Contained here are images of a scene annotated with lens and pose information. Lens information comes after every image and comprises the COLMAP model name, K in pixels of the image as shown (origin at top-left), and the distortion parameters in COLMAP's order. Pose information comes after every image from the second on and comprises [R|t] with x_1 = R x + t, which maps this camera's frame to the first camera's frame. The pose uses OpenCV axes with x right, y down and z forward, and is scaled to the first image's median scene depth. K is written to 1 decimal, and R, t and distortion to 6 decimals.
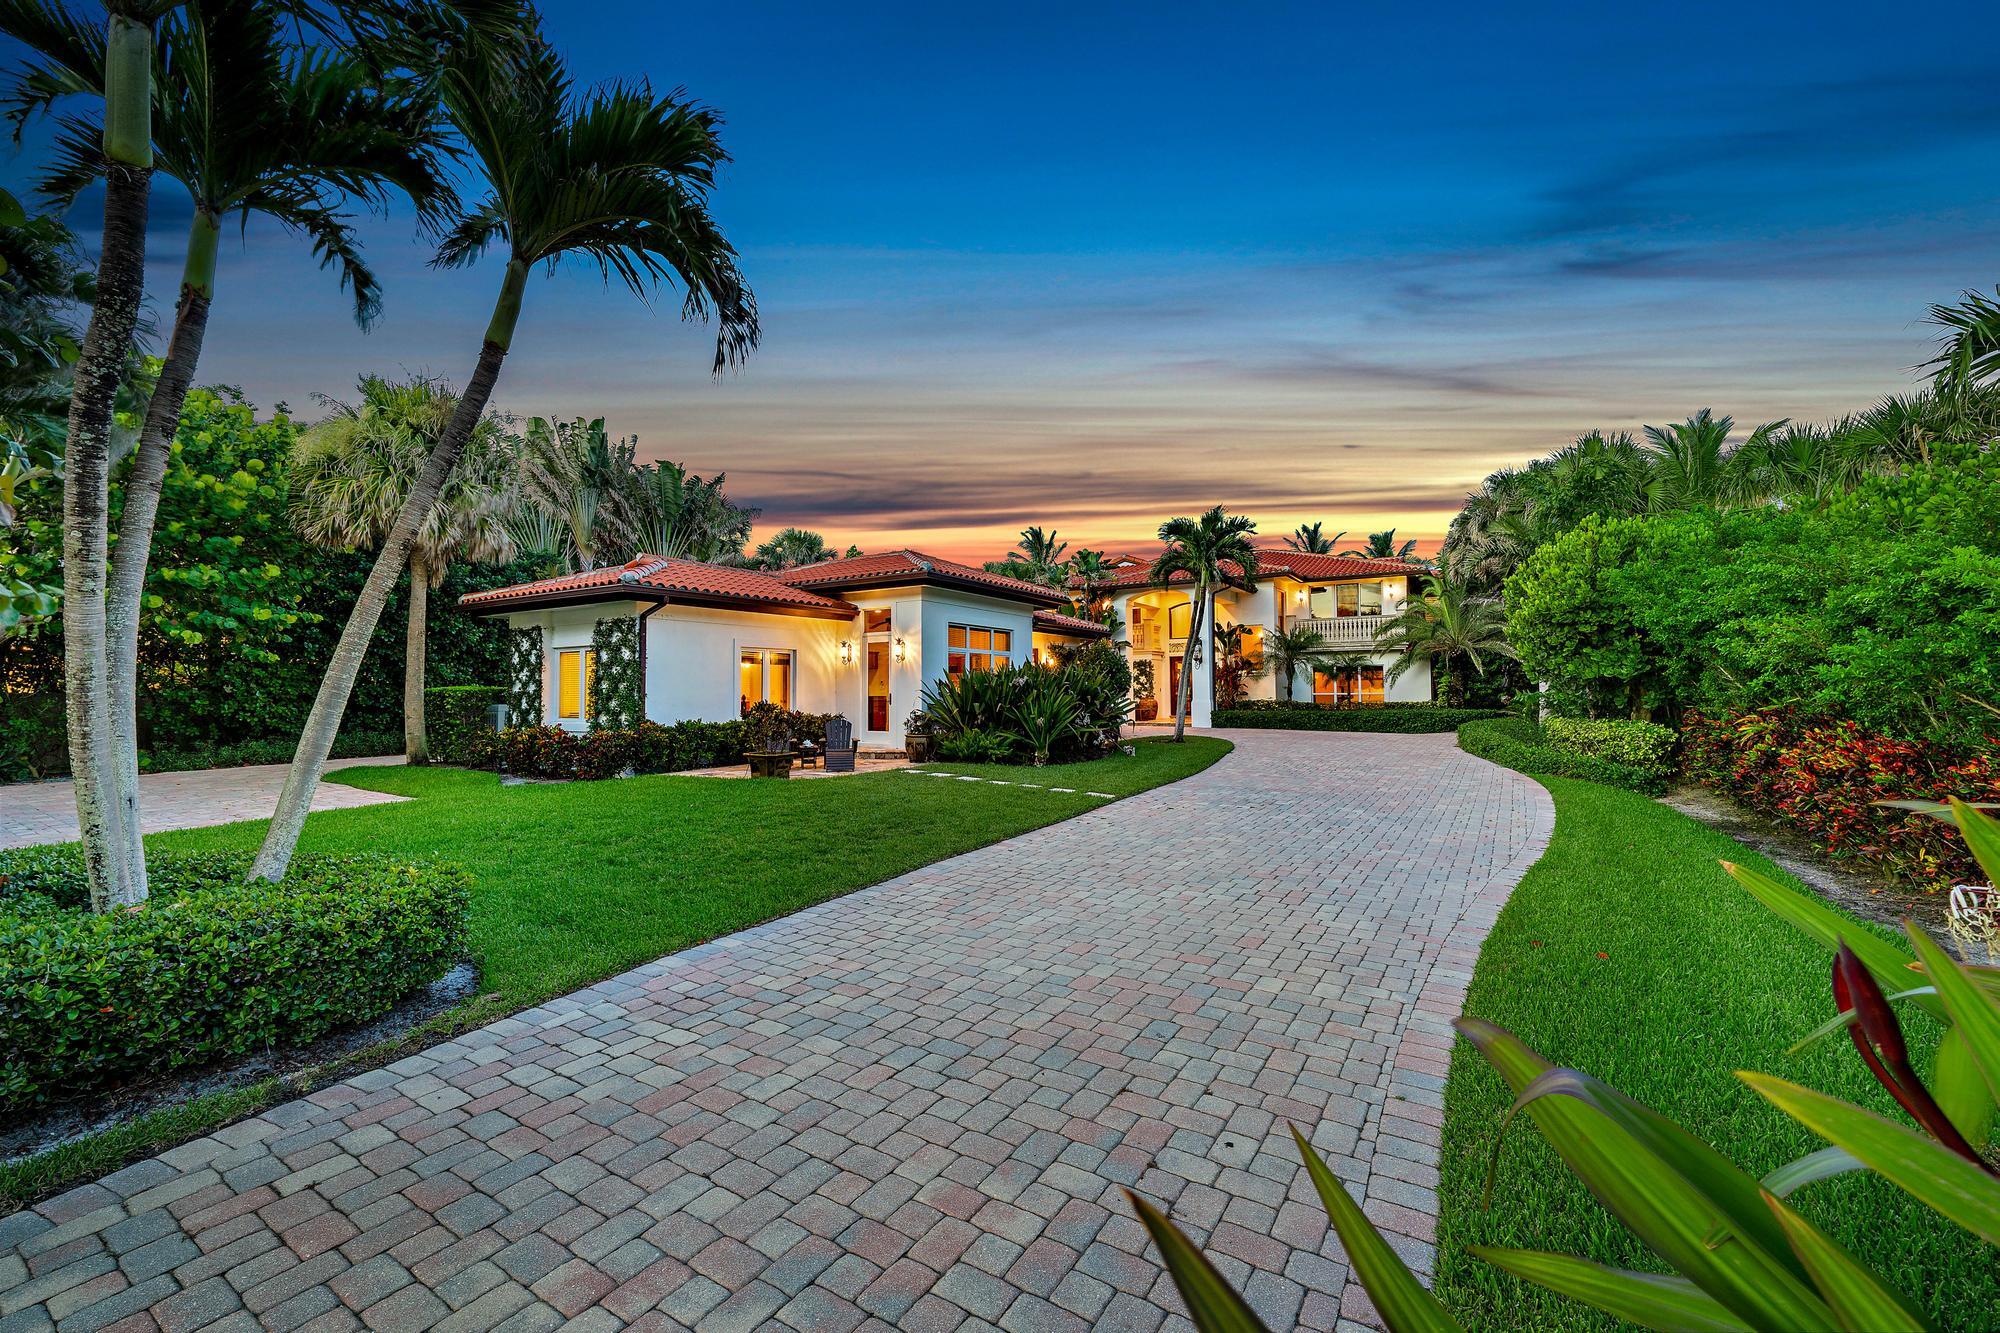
lens RADIAL K [[800.3, 0, 994.1], [0, 800.3, 659.3], [0, 0, 1]] dist [-0.000895, -0.000248]
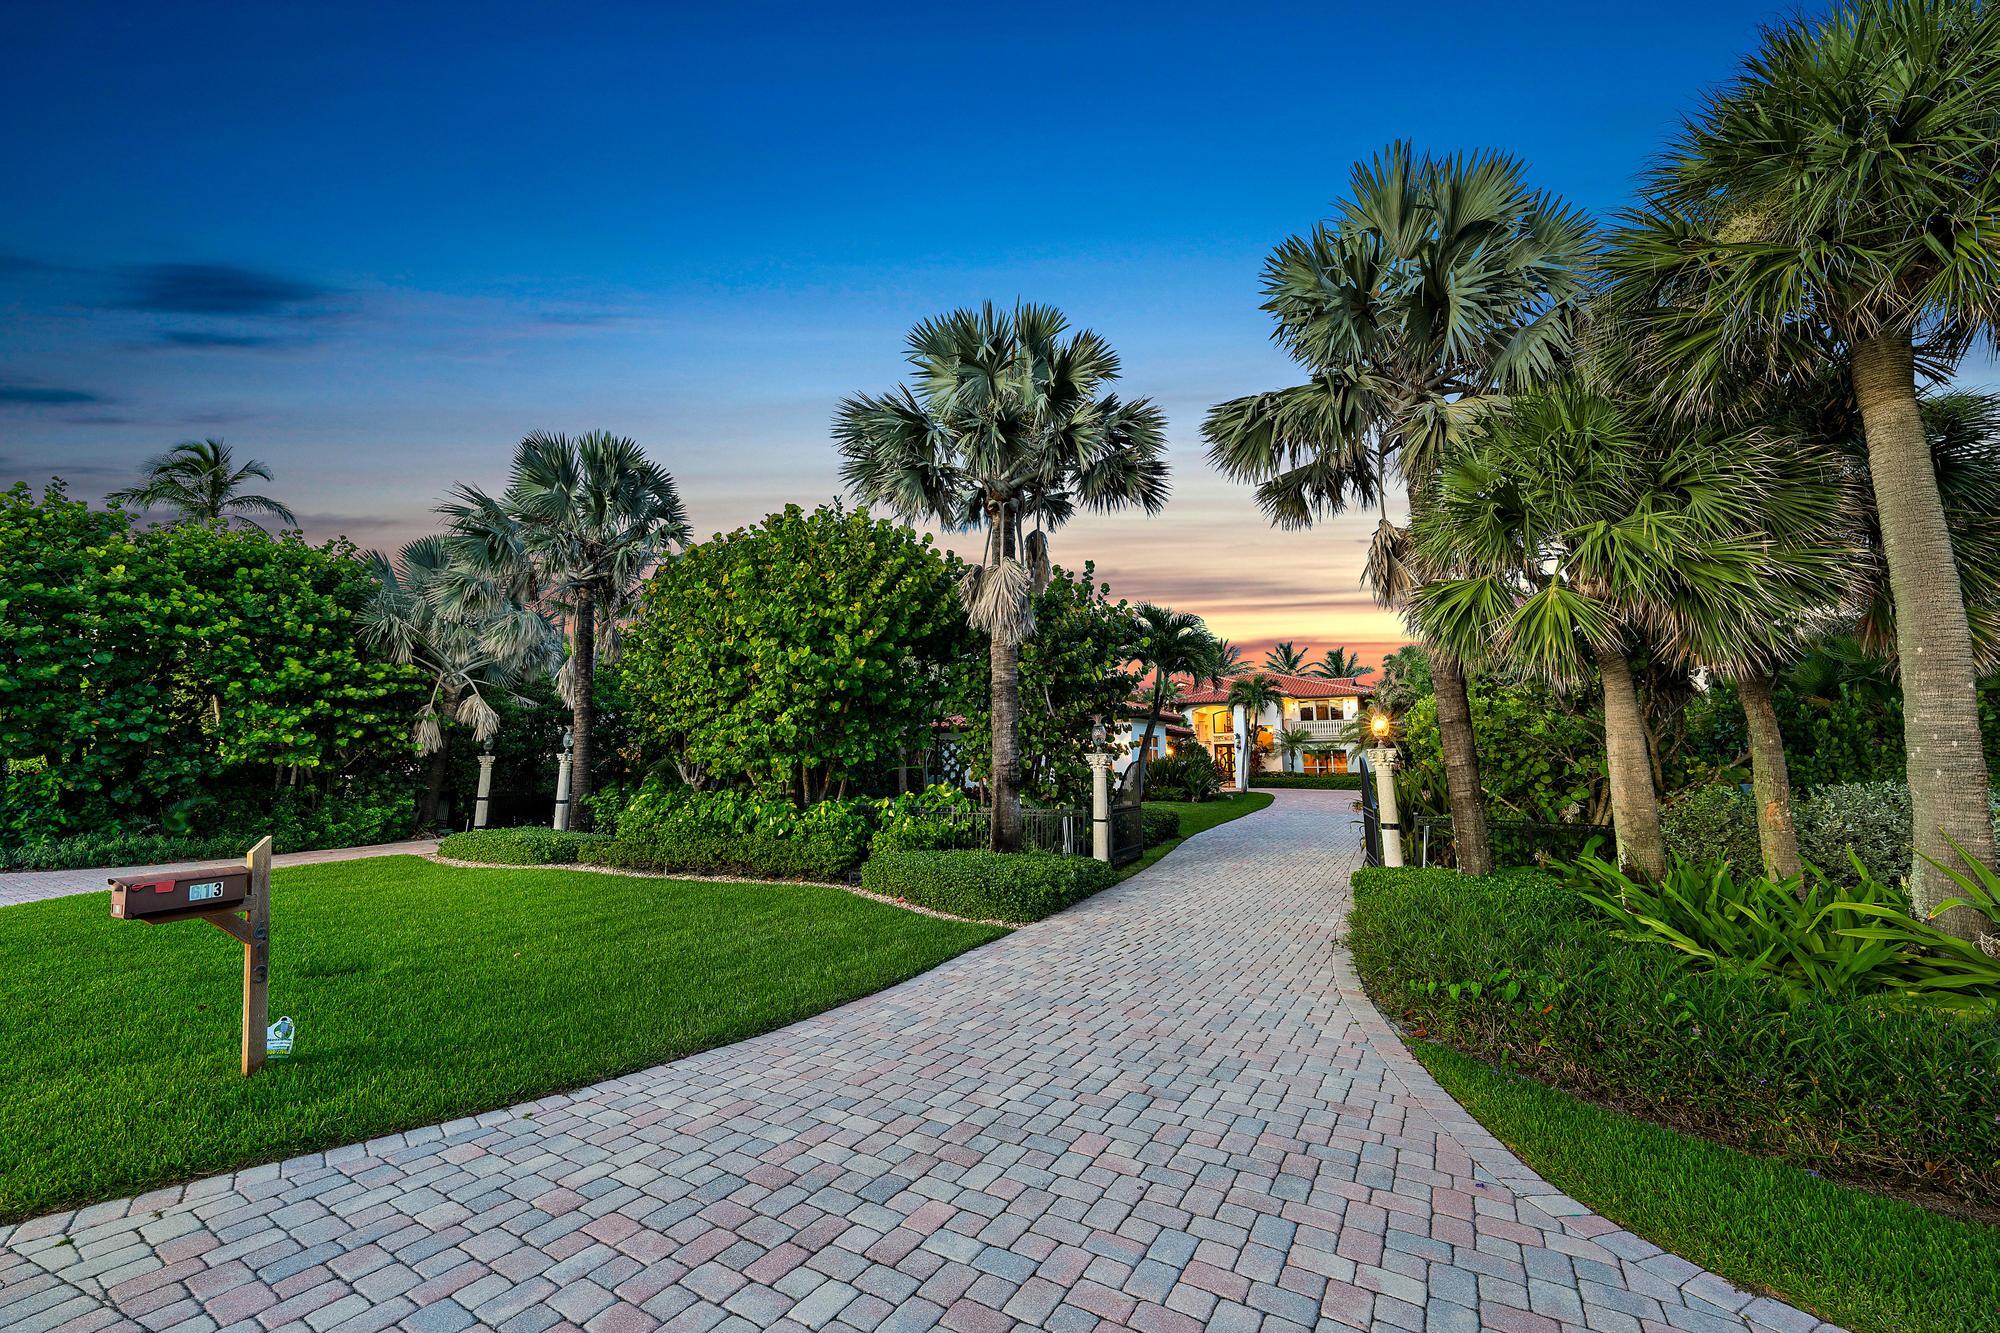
lens RADIAL K [[758.6, 0, 996.1], [0, 758.6, 657.4], [0, 0, 1]] dist [-0.001514, -0.000094]
pose [[0.999452, -0.001030, 0.033082, -0.479672], [0.004348, 0.994941, -0.100371, -0.047344], [-0.032812, 0.100460, 0.994400, -0.920436]]
